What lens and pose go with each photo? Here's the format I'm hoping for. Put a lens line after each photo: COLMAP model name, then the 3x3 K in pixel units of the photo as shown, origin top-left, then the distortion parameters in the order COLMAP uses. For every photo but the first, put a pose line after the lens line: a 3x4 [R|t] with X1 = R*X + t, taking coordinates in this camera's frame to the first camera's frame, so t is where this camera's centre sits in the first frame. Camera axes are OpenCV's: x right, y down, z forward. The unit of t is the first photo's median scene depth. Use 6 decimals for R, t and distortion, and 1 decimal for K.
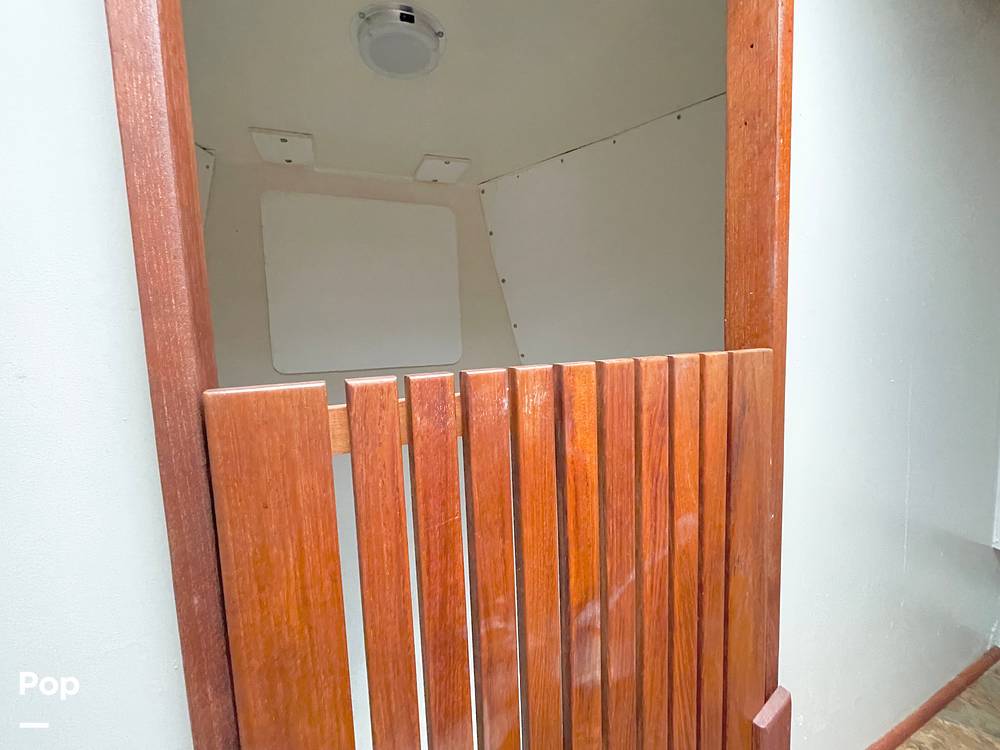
lens RADIAL K [[410.1, 0, 498.6], [0, 410.1, 371.4], [0, 0, 1]] dist [-0.002989, -0.000400]
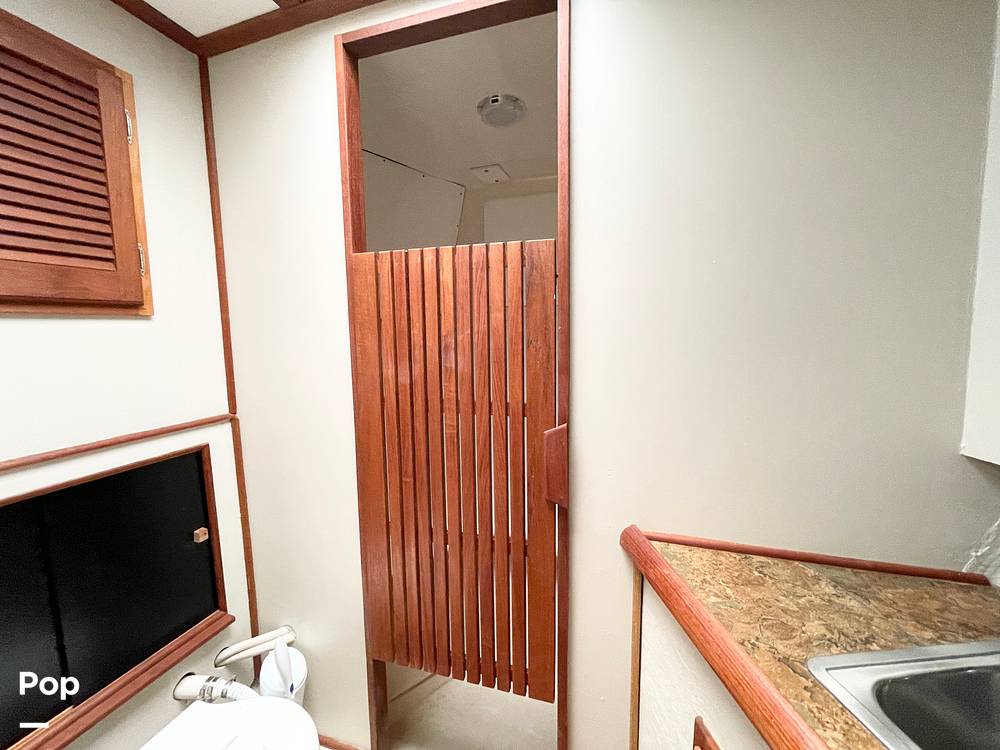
lens RADIAL K [[410.1, 0, 498.6], [0, 410.1, 371.4], [0, 0, 1]] dist [-0.002989, -0.000400]
pose [[0.757794, 0.087221, -0.646638, 2.139421], [-0.080285, 0.995959, 0.040254, 0.626740], [0.647536, 0.021411, 0.761734, -0.821040]]
